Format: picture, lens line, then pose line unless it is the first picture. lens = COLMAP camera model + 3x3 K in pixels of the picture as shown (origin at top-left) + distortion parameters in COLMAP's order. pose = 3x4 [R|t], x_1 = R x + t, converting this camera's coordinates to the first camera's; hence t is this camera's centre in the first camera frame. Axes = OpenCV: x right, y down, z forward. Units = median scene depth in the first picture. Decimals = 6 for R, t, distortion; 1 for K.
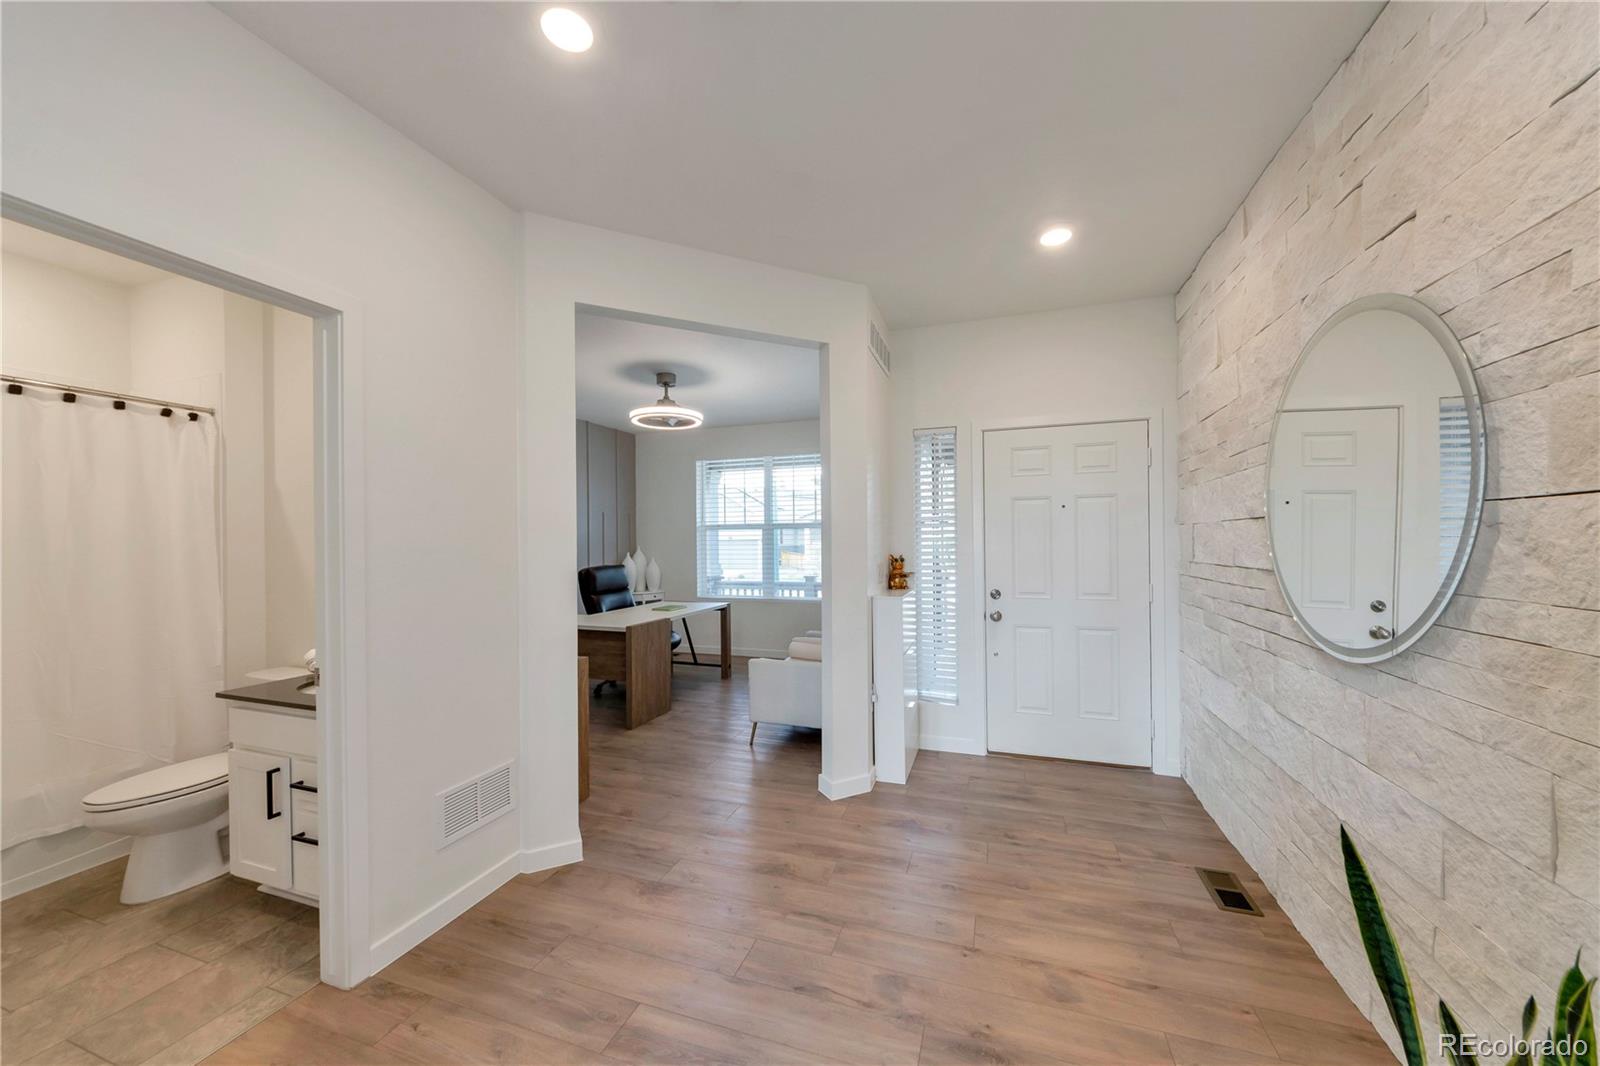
lens RADIAL K [[570.3, 0, 801.9], [0, 570.3, 539.8], [0, 0, 1]] dist [0.003266, -0.000134]
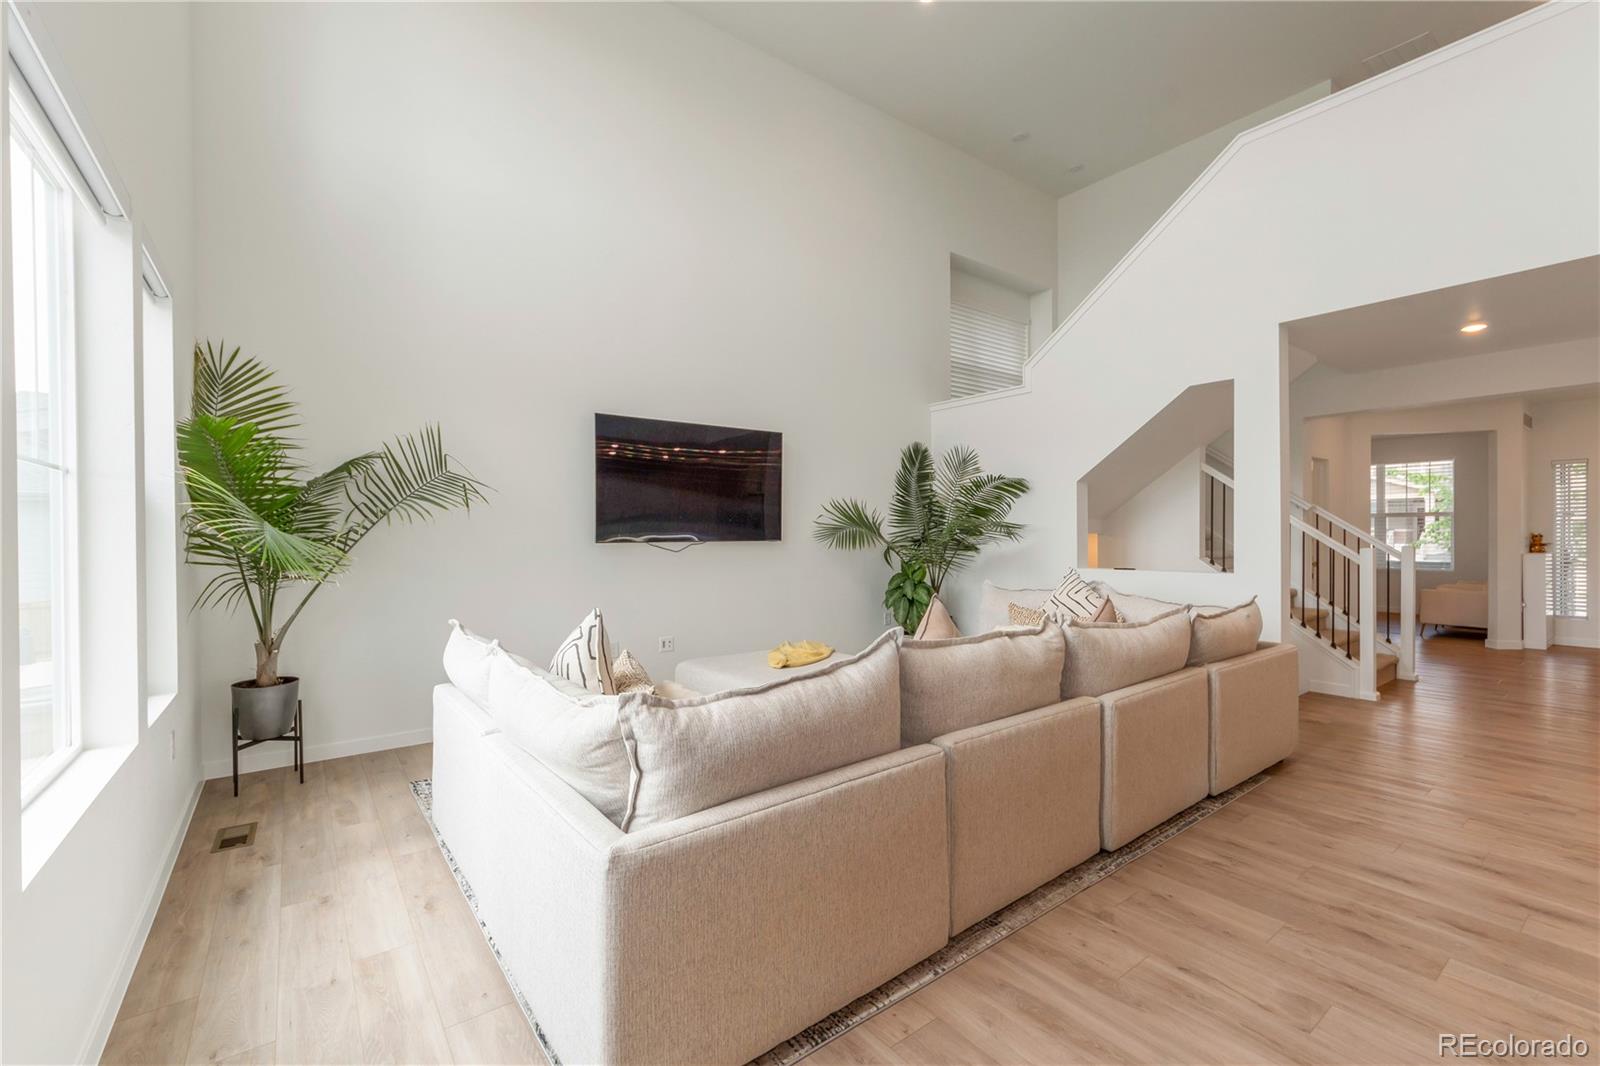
lens RADIAL K [[681.2, 0, 811.8], [0, 681.2, 539.2], [0, 0, 1]] dist [-0.007282, 0.000747]
pose [[0.827810, 0.005873, -0.560977, -0.511800], [0.004680, 0.999838, 0.017374, -0.001100], [0.560989, -0.017007, 0.827649, -1.968769]]
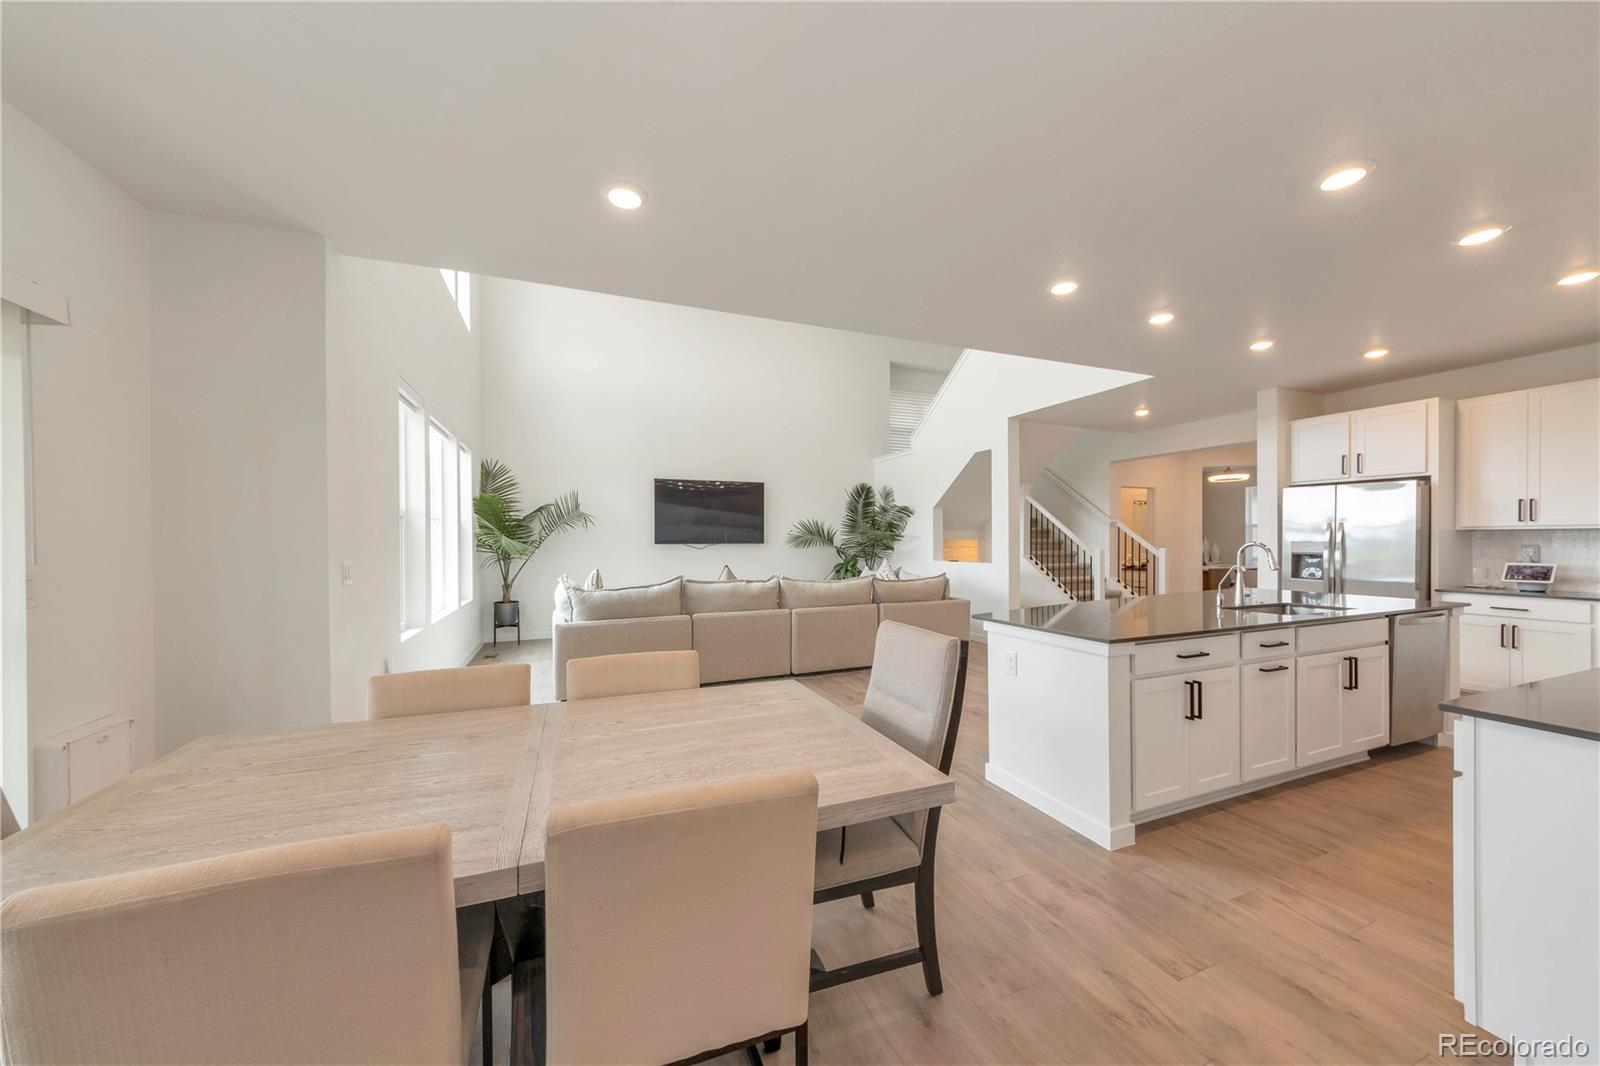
lens RADIAL K [[570.3, 0, 813.2], [0, 570.3, 542.7], [0, 0, 1]] dist [0.003266, -0.000134]
pose [[0.663898, 0.008317, -0.747777, 0.440226], [0.005440, 0.999858, 0.015951, -0.009550], [0.747803, -0.014658, 0.663759, -2.111926]]
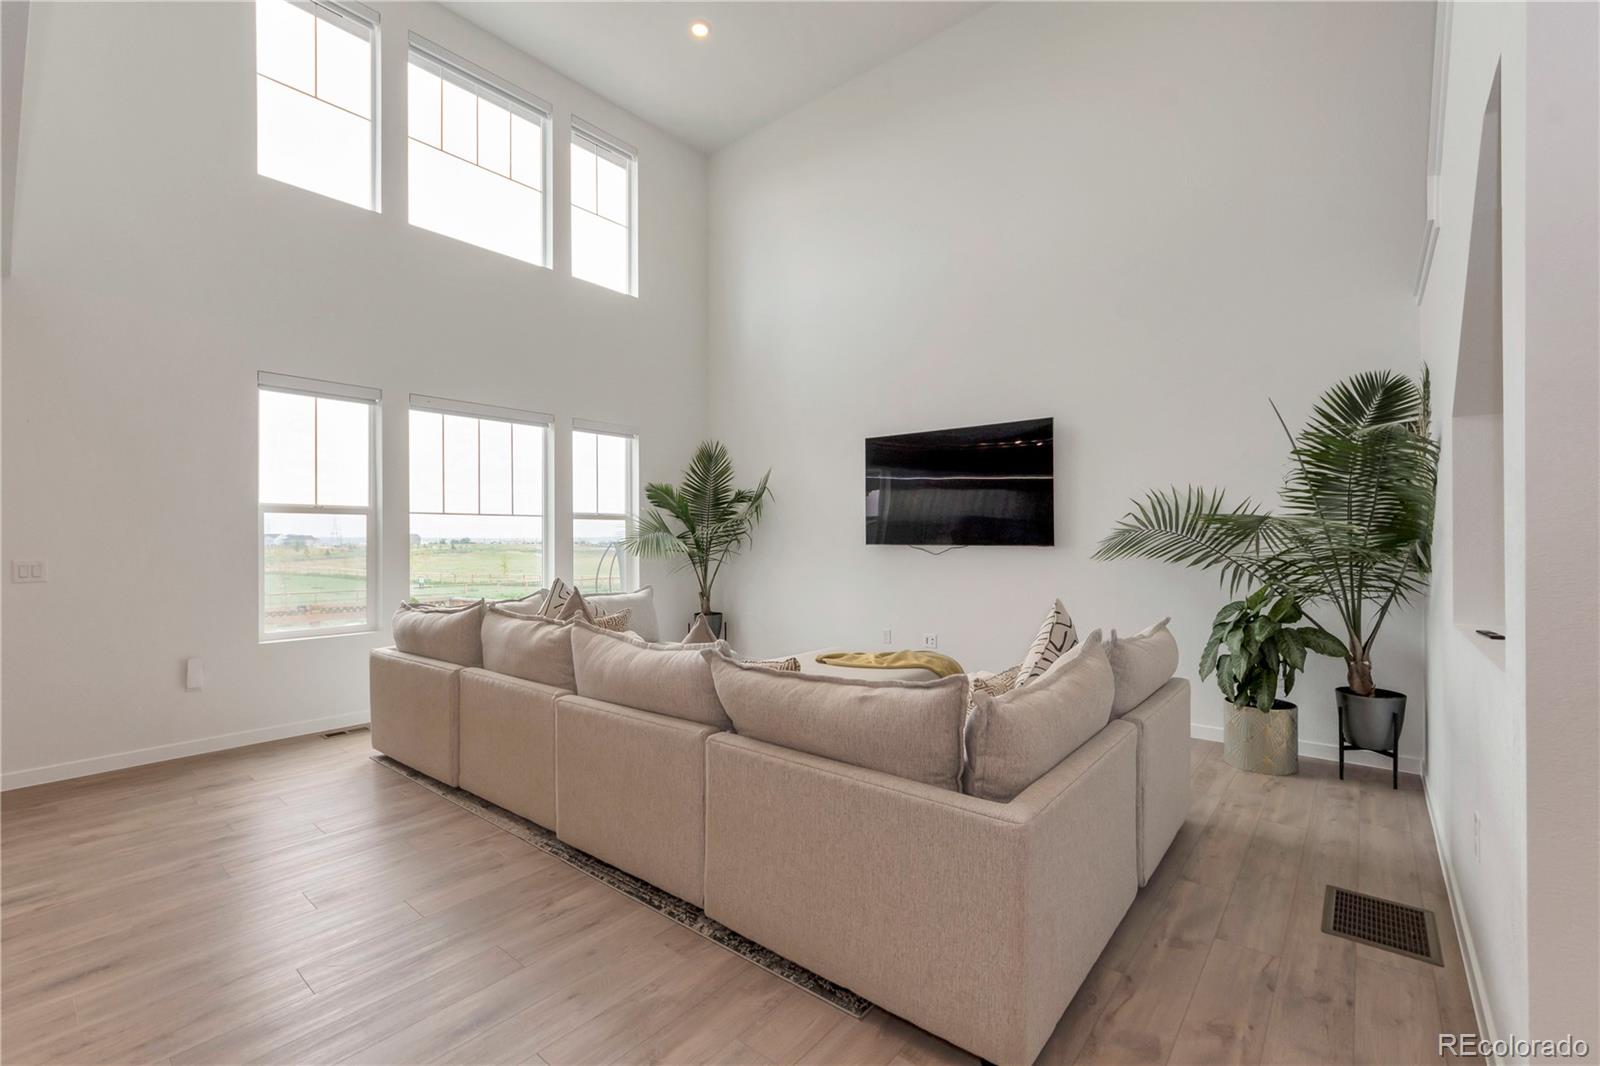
lens RADIAL K [[681.2, 0, 805.5], [0, 681.2, 533.5], [0, 0, 1]] dist [-0.007282, 0.000747]
pose [[-0.354544, -0.000166, -0.935039, -0.042107], [0.012584, 0.999909, -0.004949, 0.007333], [0.934955, -0.013521, -0.354509, -0.688258]]
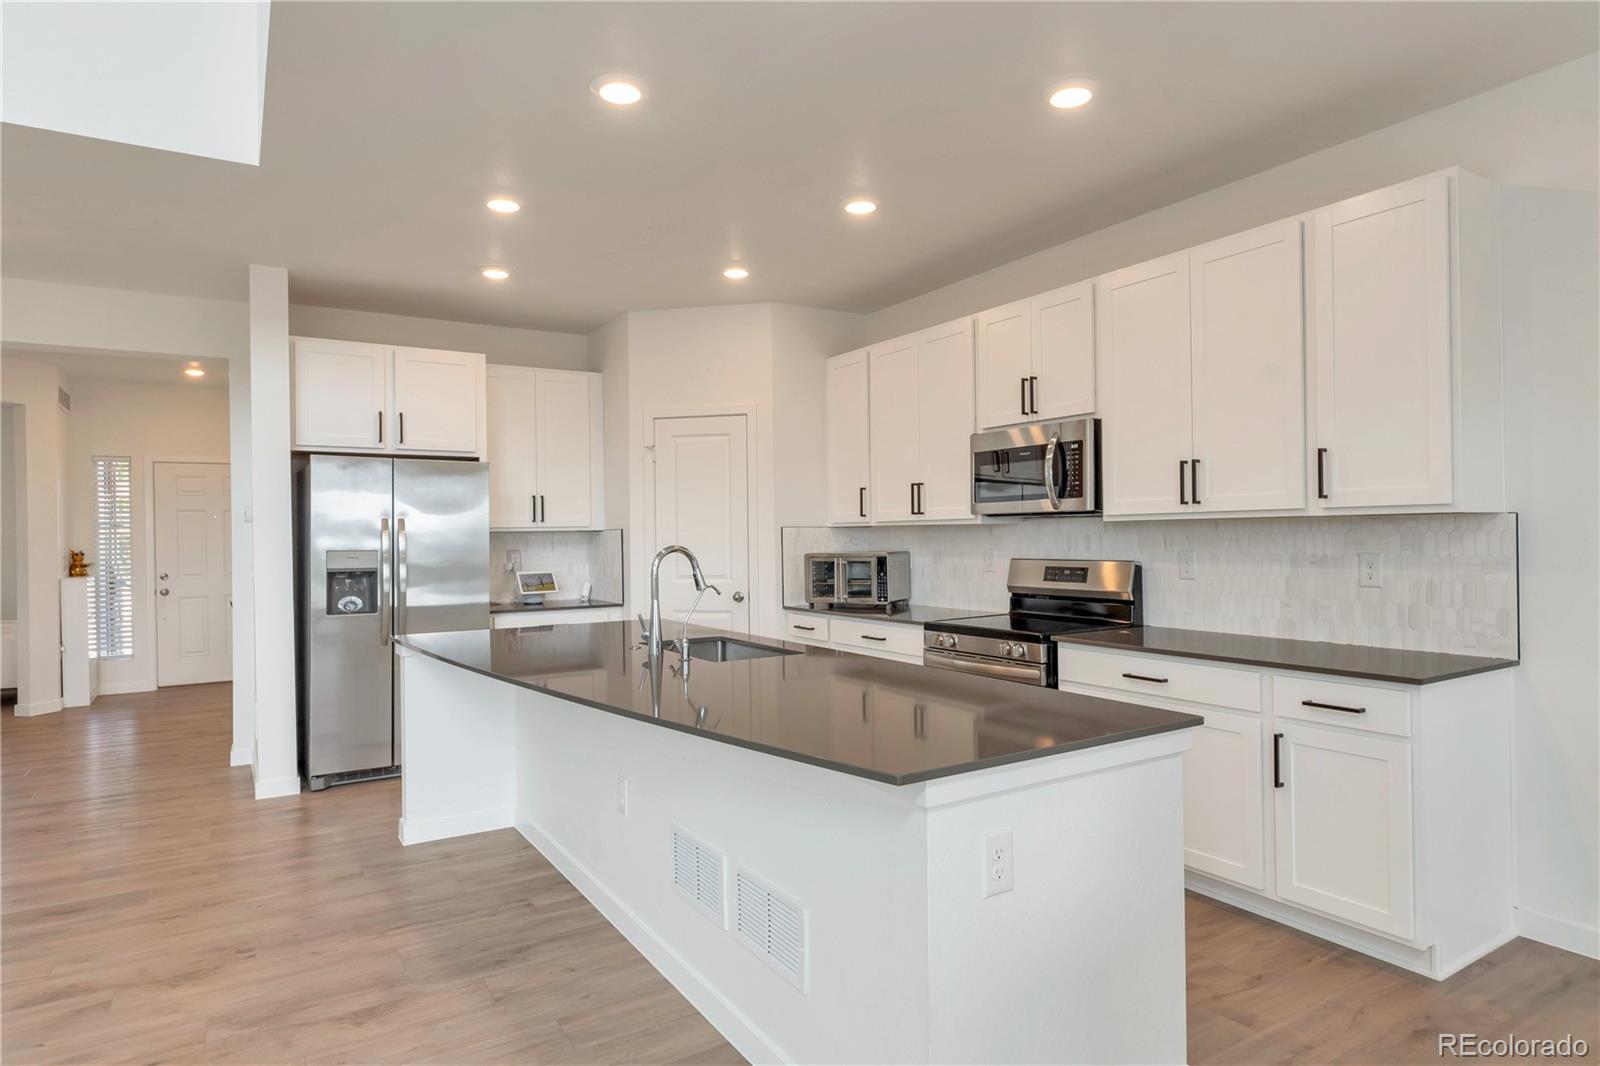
lens RADIAL K [[901.1, 0, 796.4], [0, 901.1, 530.2], [0, 0, 1]] dist [-0.005295, -0.000018]
pose [[0.625557, 0.001126, 0.780178, -0.410829], [0.004139, 0.999980, -0.004762, -0.003141], [-0.780168, 0.006208, 0.625540, -1.585199]]
